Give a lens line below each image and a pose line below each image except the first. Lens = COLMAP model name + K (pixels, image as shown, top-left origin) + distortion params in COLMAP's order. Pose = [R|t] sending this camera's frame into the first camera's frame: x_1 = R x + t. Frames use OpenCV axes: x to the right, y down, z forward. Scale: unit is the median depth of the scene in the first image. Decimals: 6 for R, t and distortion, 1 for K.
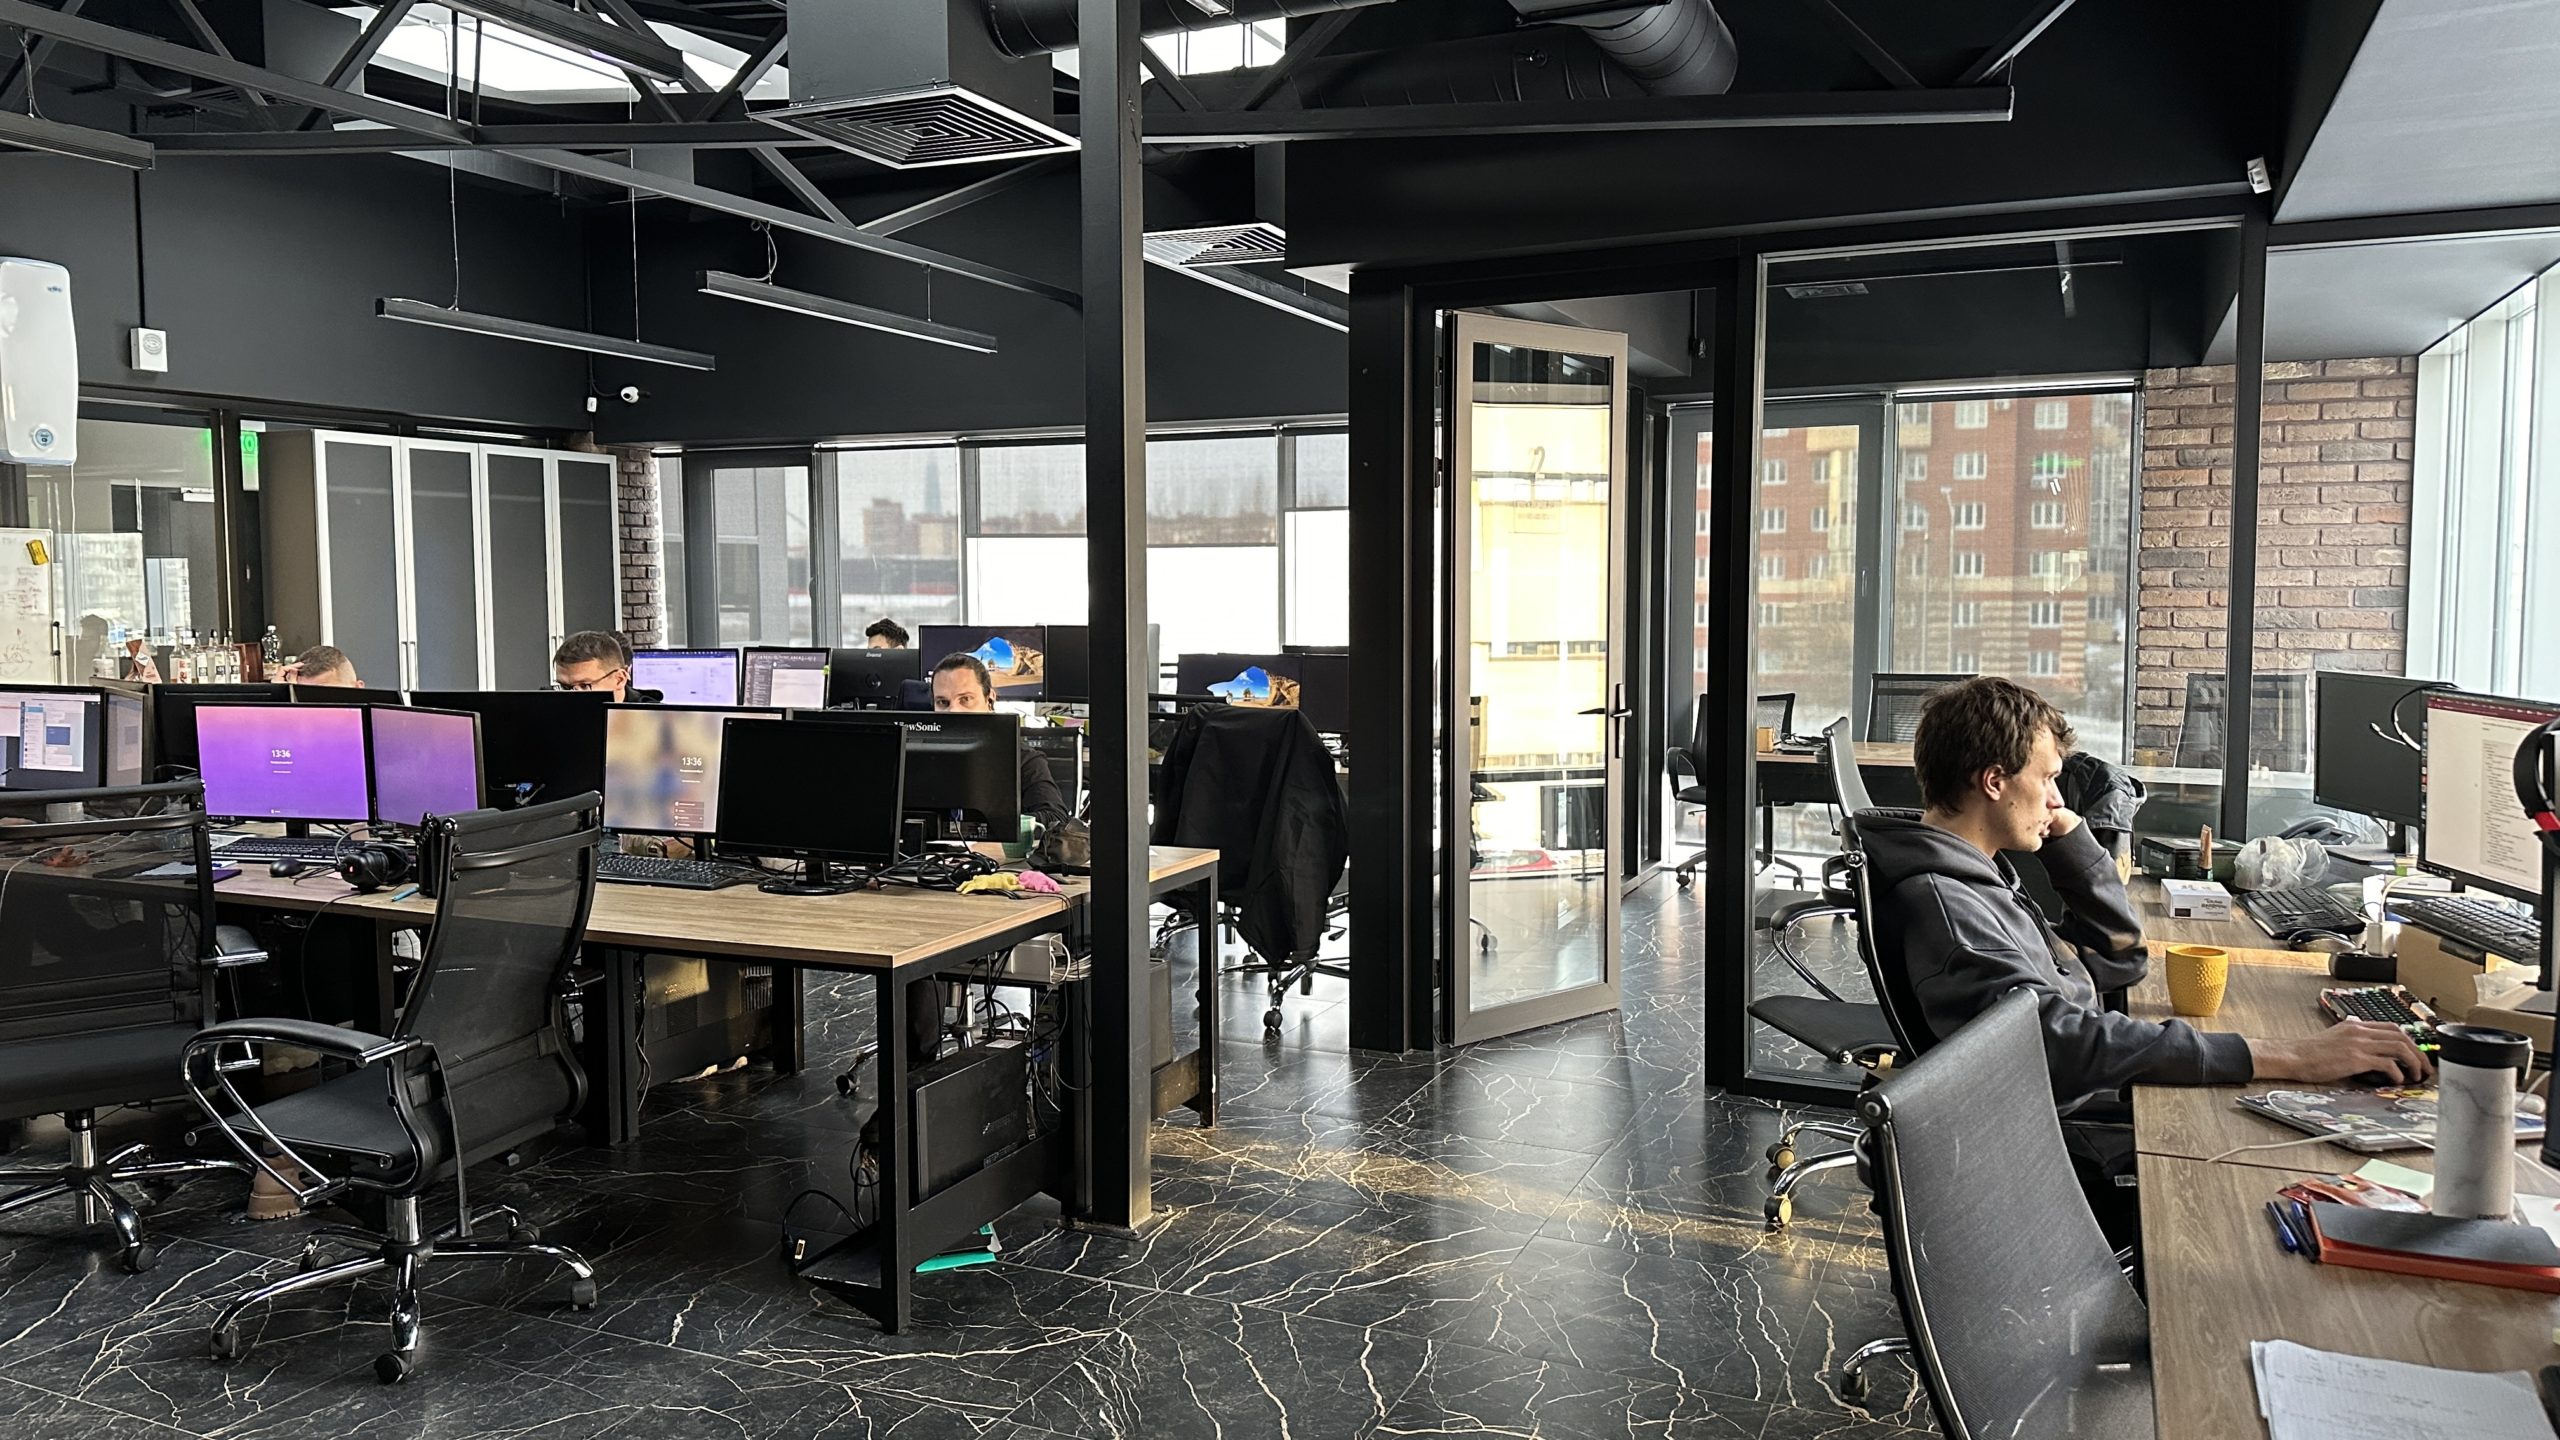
lens RADIAL K [[1787.6, 0, 1287.5], [0, 1787.6, 716.6], [0, 0, 1]] dist [0.042036, -0.057412]
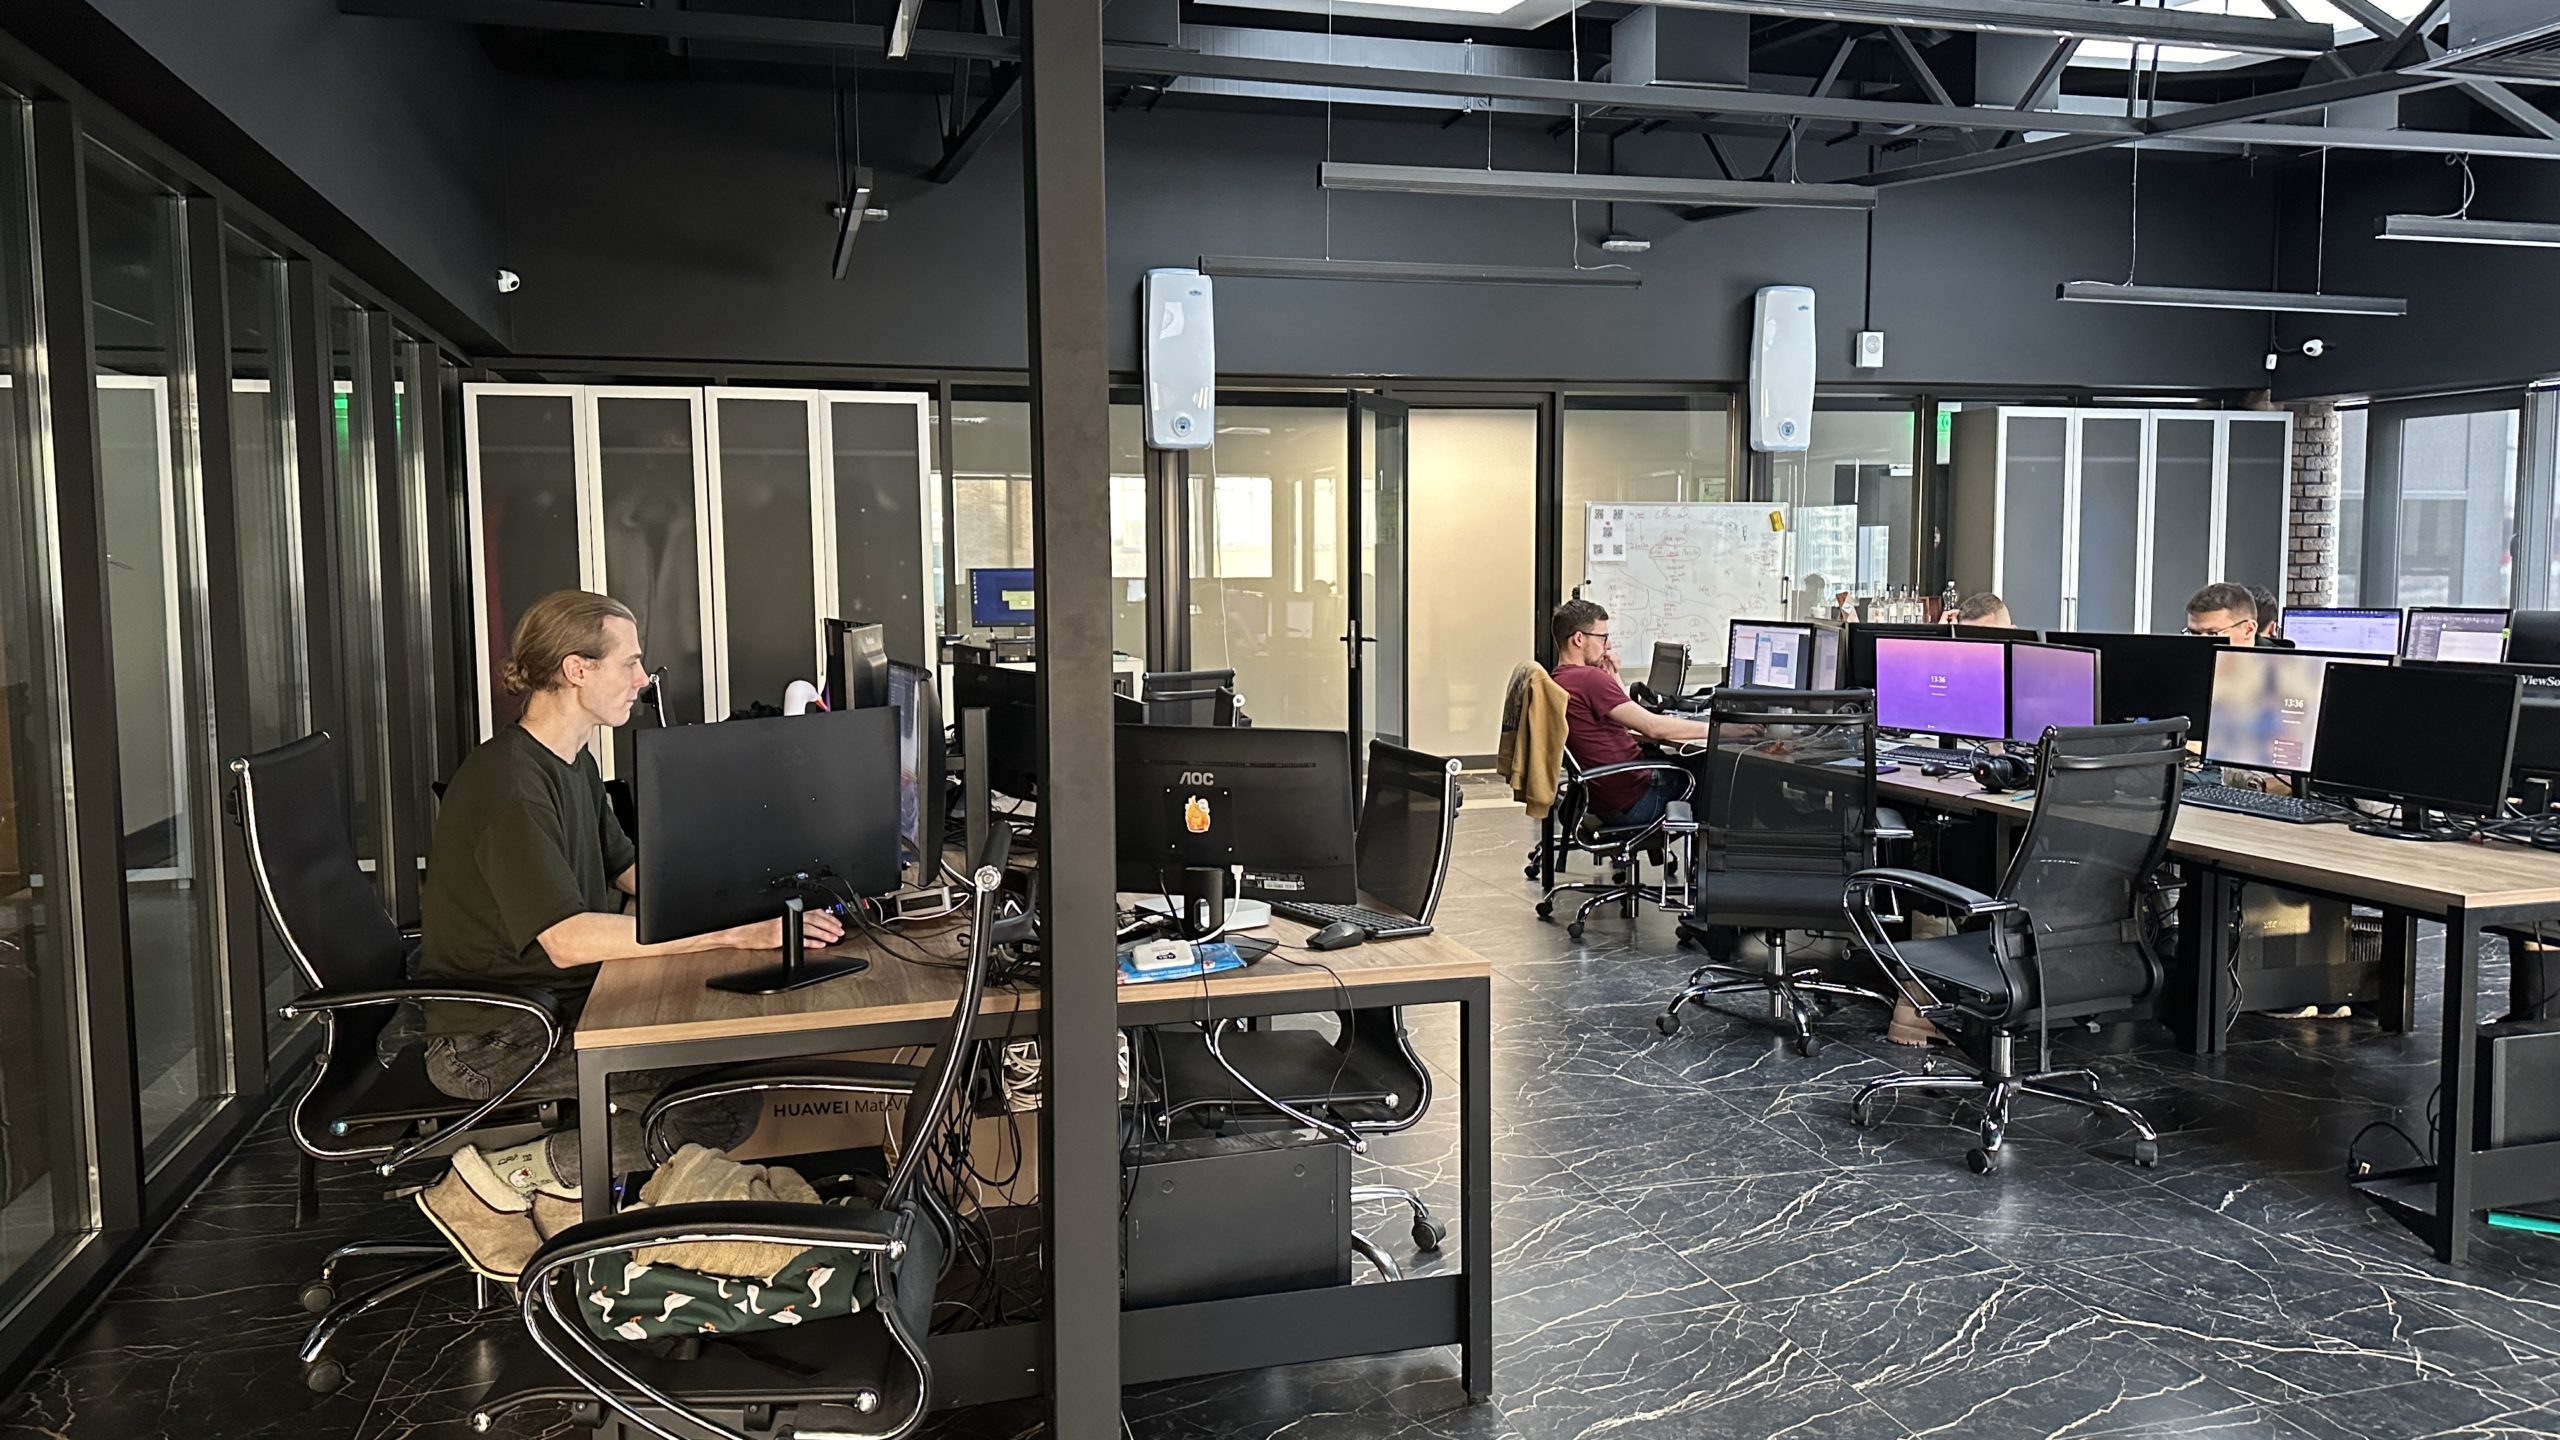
lens RADIAL K [[1787.6, 0, 1232.0], [0, 1787.6, 681.4], [0, 0, 1]] dist [0.042036, -0.057412]
pose [[0.621159, 0.051434, -0.781995, 0.092897], [-0.052328, 0.998339, 0.024098, 0.017276], [0.781935, 0.025951, 0.622819, -0.127472]]
